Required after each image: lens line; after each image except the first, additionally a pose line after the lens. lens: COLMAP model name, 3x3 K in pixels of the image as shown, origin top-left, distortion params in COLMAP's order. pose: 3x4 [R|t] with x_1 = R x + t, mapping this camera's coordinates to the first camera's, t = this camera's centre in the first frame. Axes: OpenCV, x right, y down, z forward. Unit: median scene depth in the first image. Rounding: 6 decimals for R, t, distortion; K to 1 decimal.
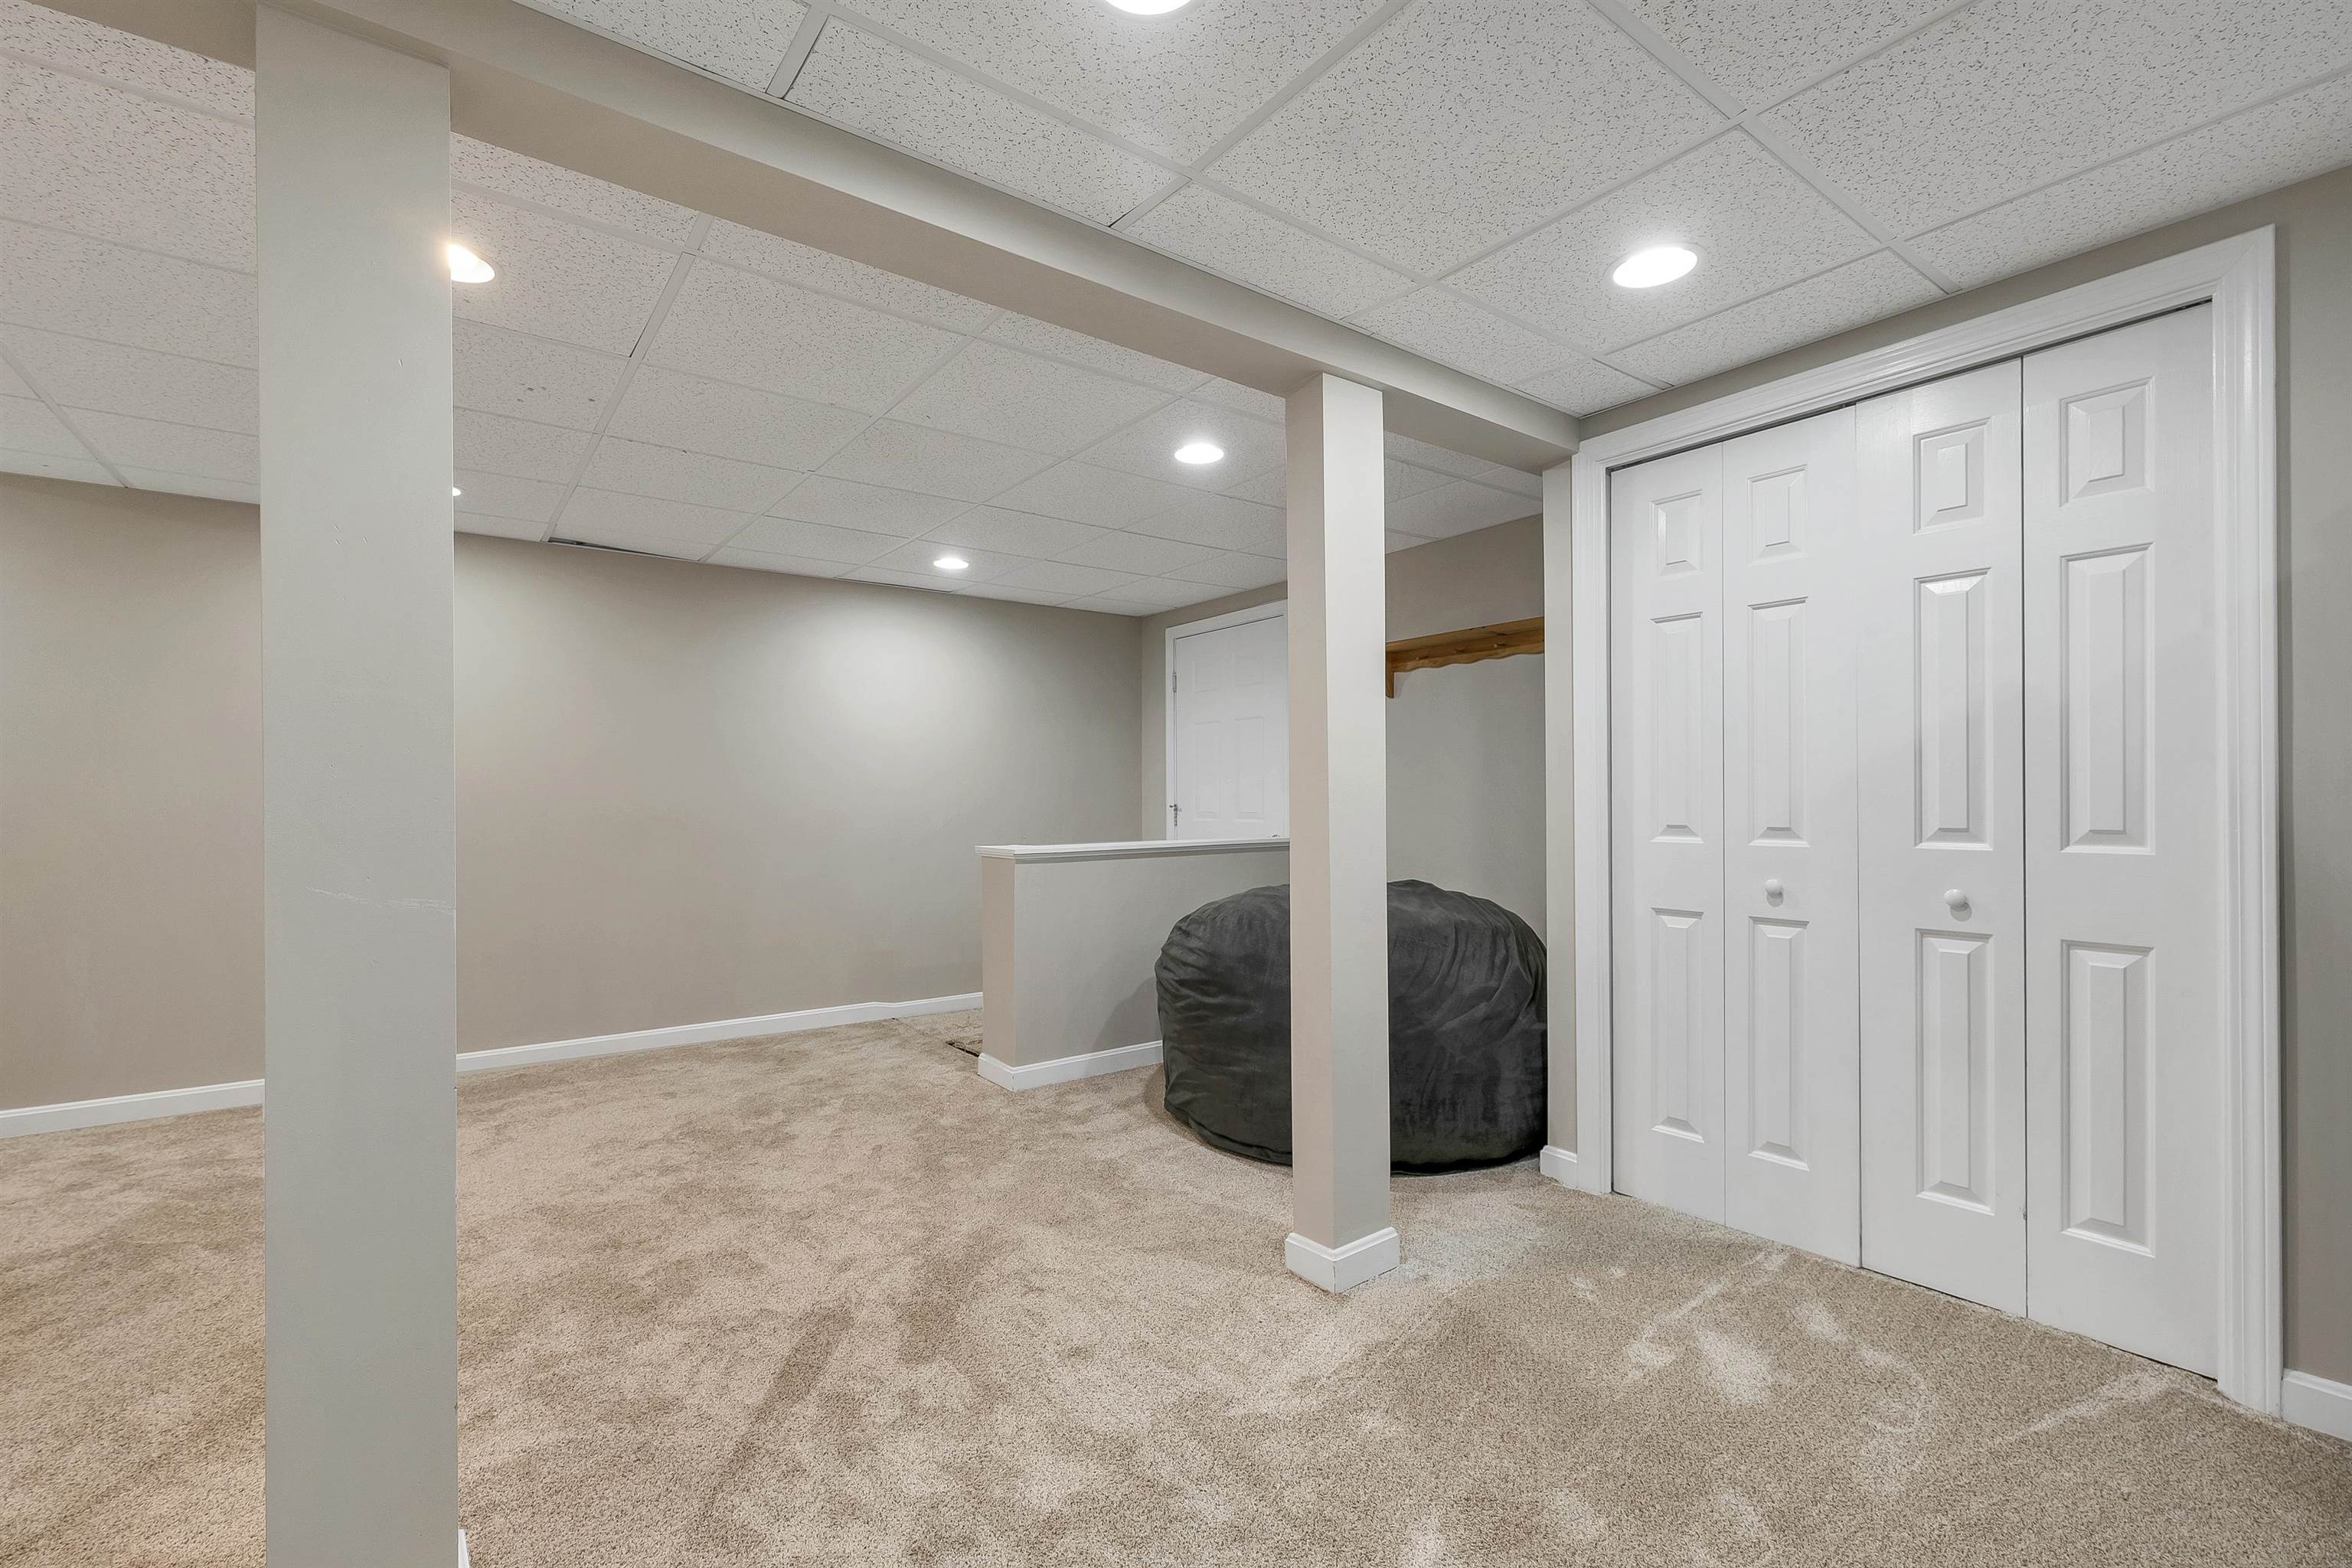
lens RADIAL K [[1013.0, 0, 1174.6], [0, 1013.0, 802.9], [0, 0, 1]] dist [0.001555, 0.000527]
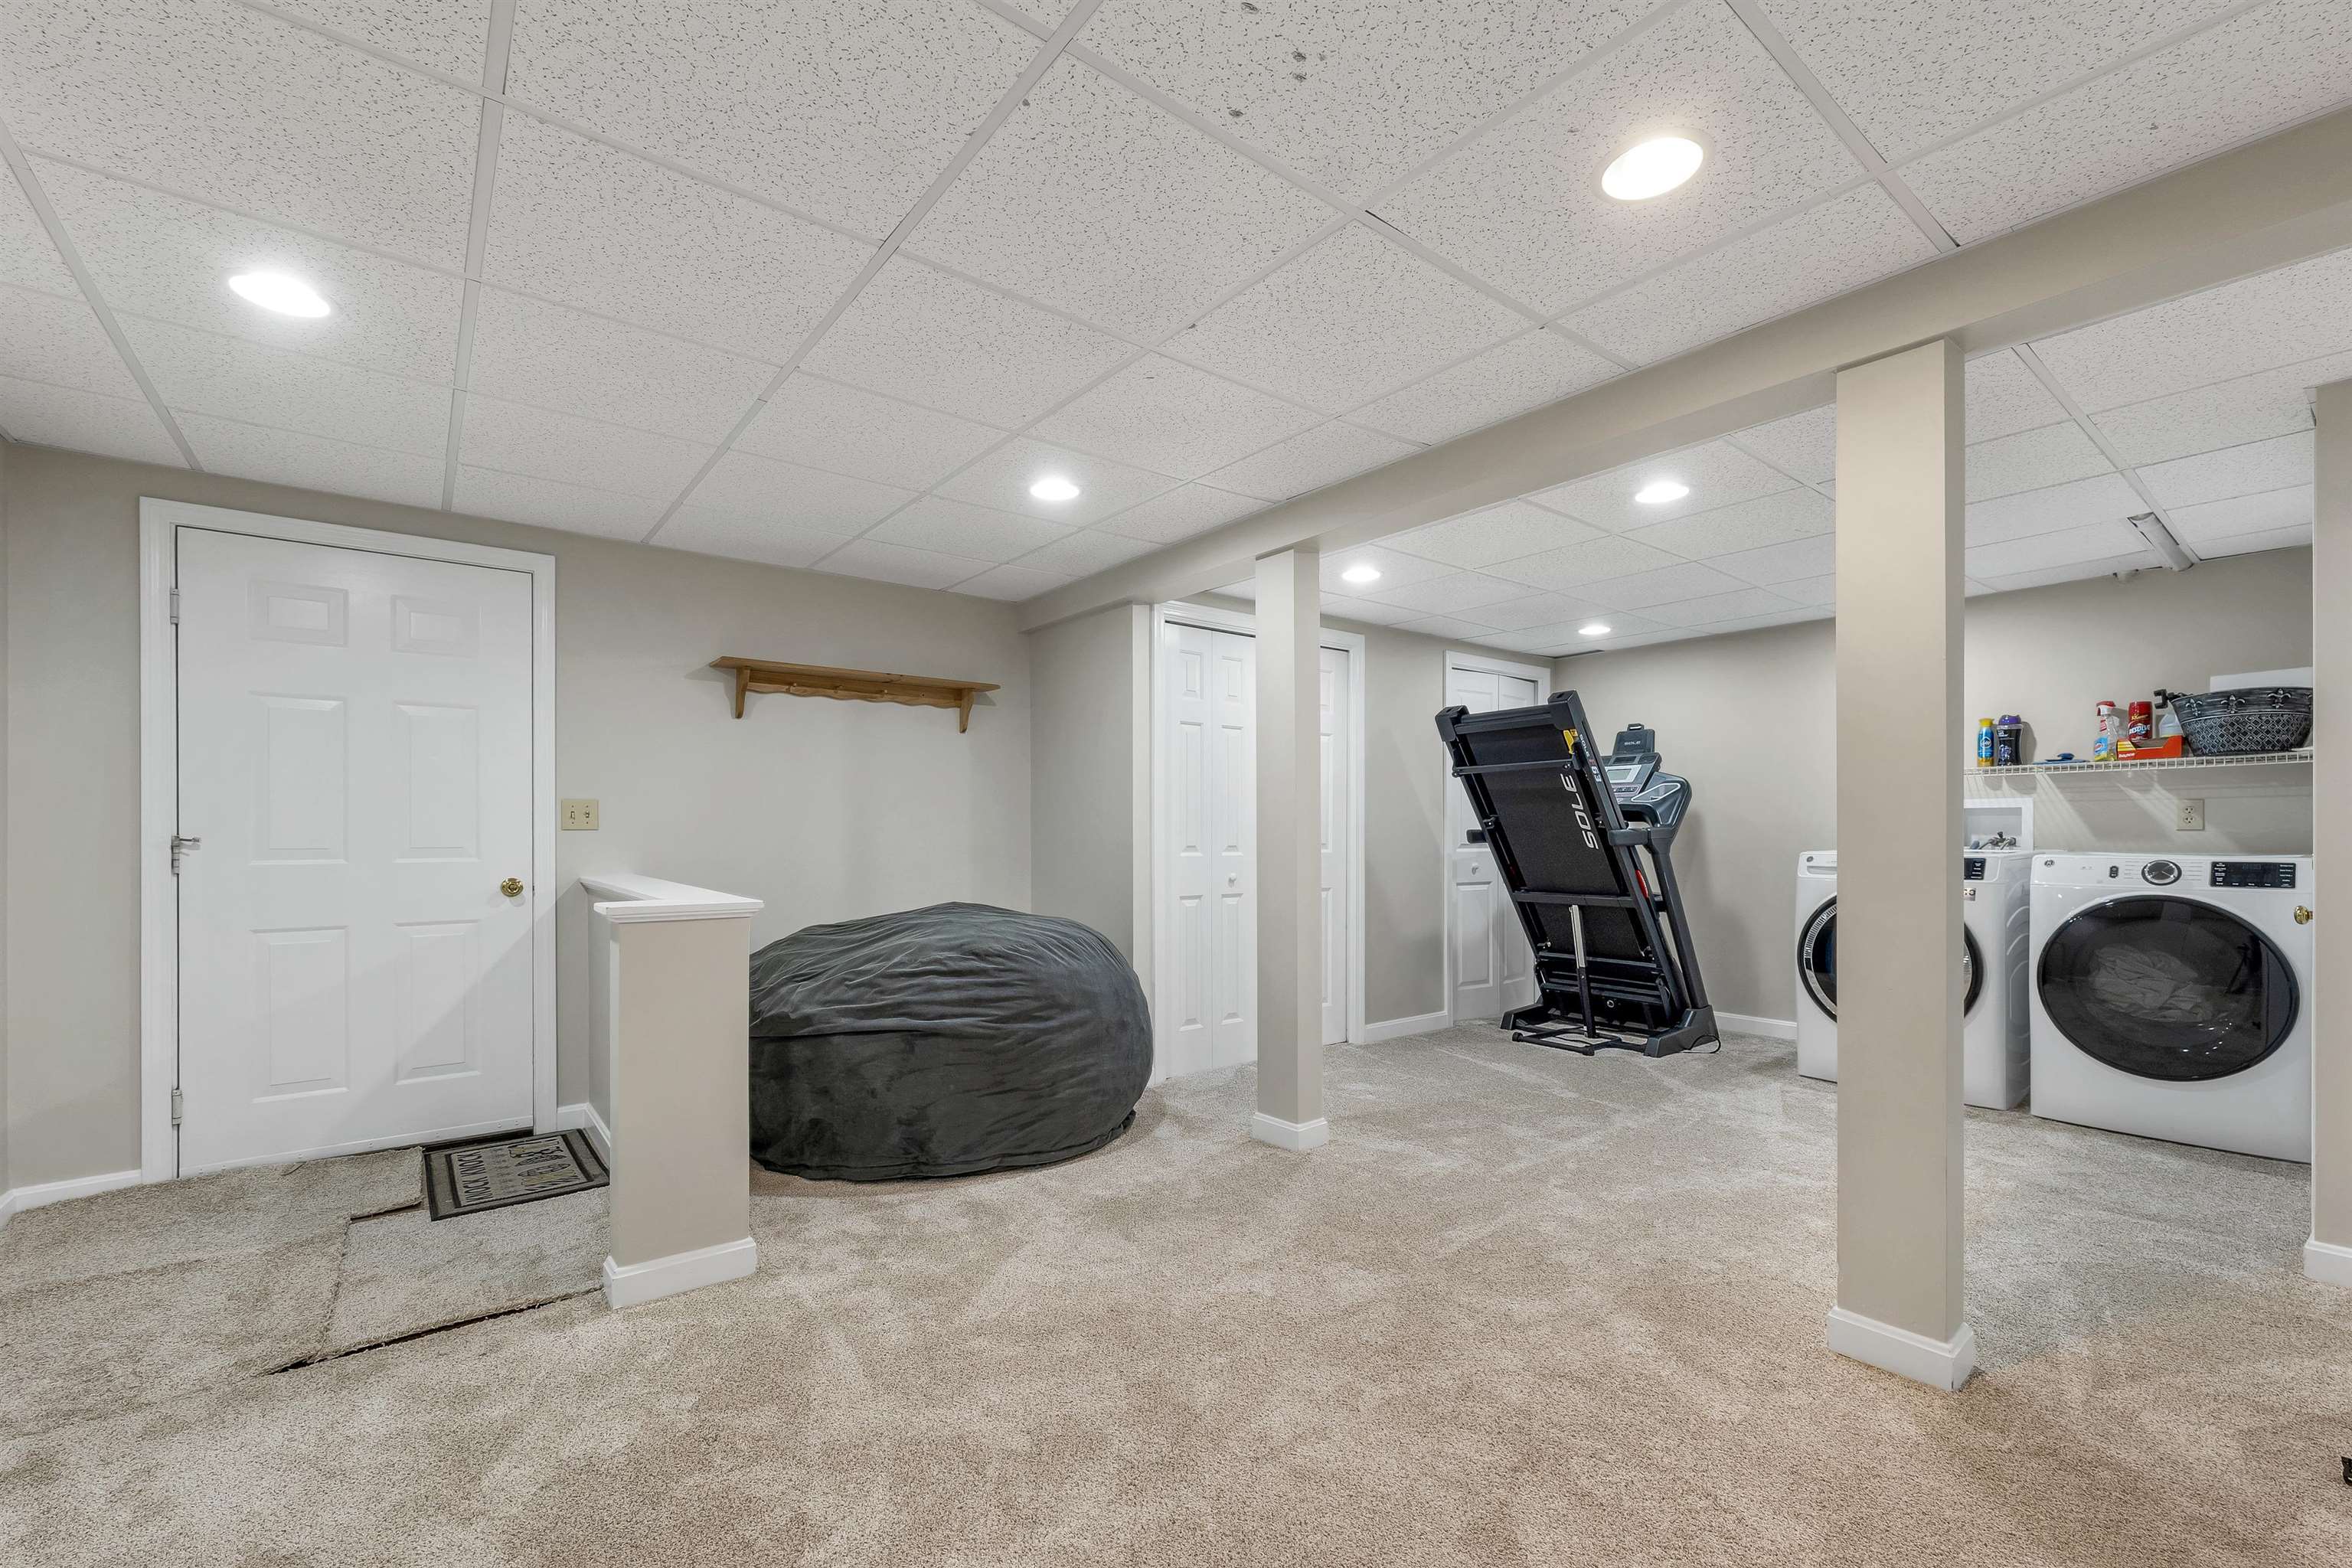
lens RADIAL K [[985.6, 0, 1170.4], [0, 985.6, 836.1], [0, 0, 1]] dist [0.000834, 0.000158]
pose [[-0.016840, -0.003008, 0.999854, -1.384905], [-0.000396, 0.999995, 0.003002, 0.001160], [-0.999858, -0.000346, -0.016841, 1.280720]]
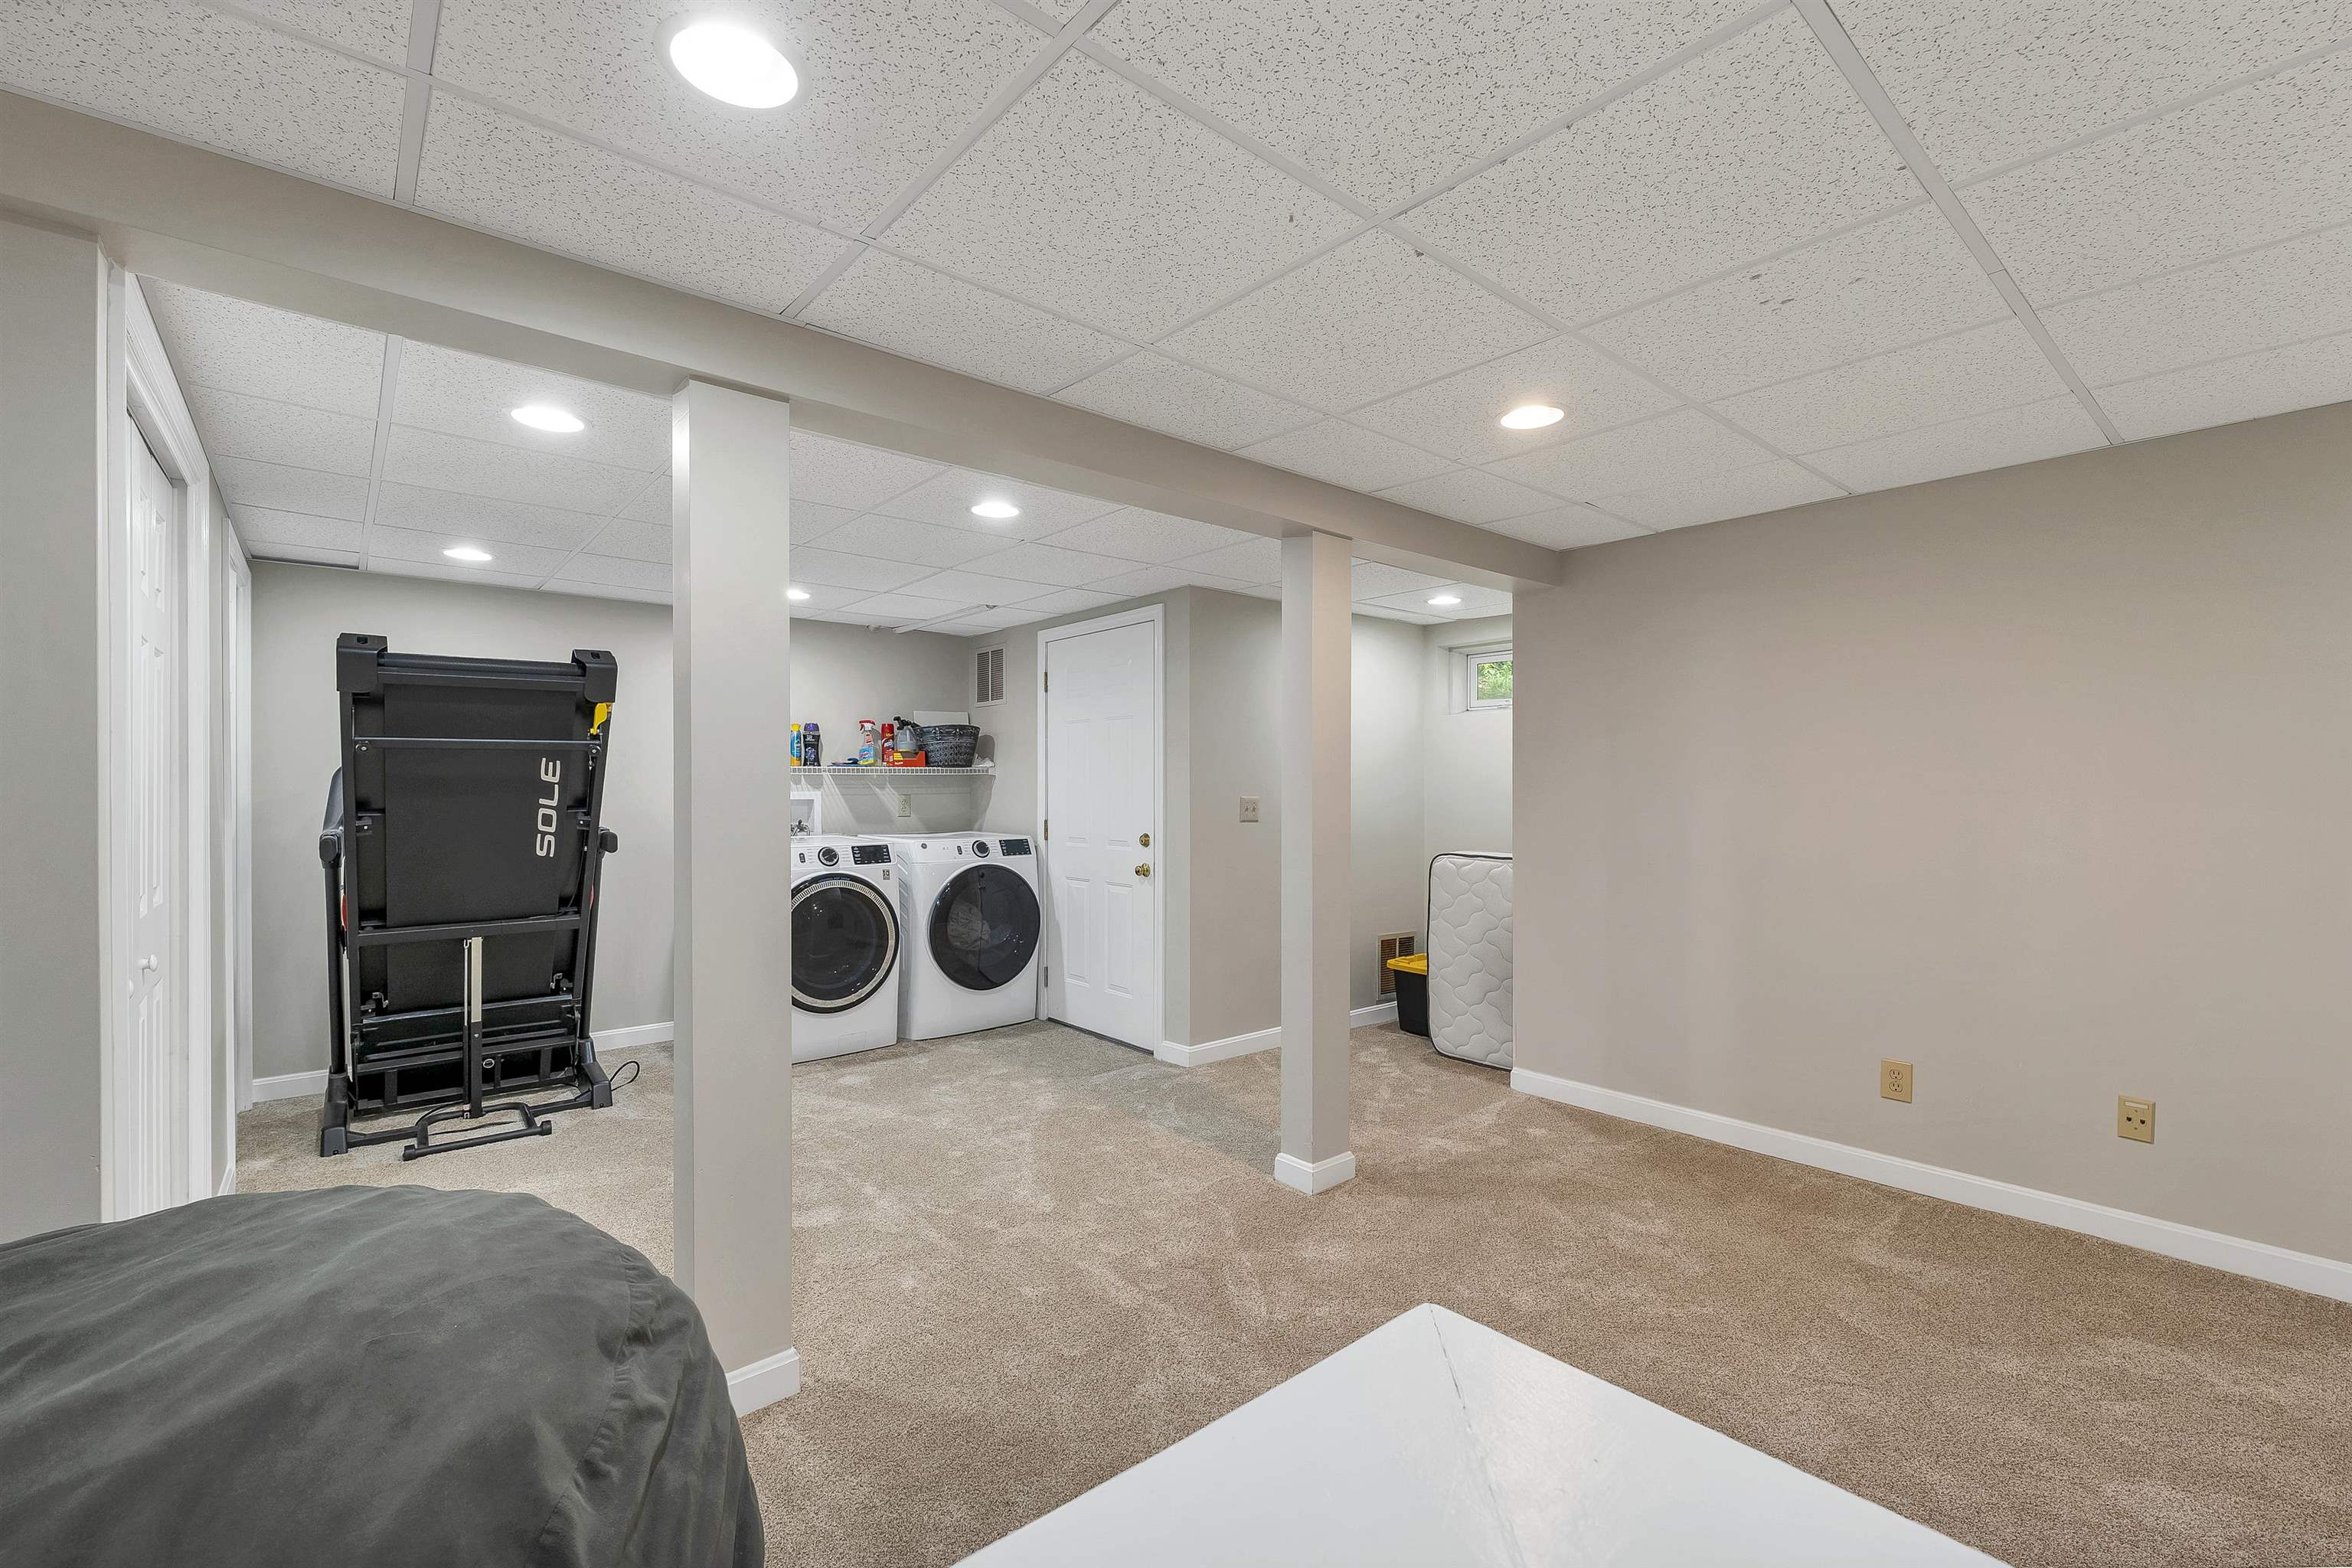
lens RADIAL K [[985.9, 0, 1176.0], [0, 985.9, 784.0], [0, 0, 1]] dist [0.000053, 0.000116]
pose [[-0.998105, 0.000594, -0.061535, -0.180331], [0.000866, 0.999990, -0.004389, -0.076997], [0.061531, -0.004434, -0.998095, 2.003088]]
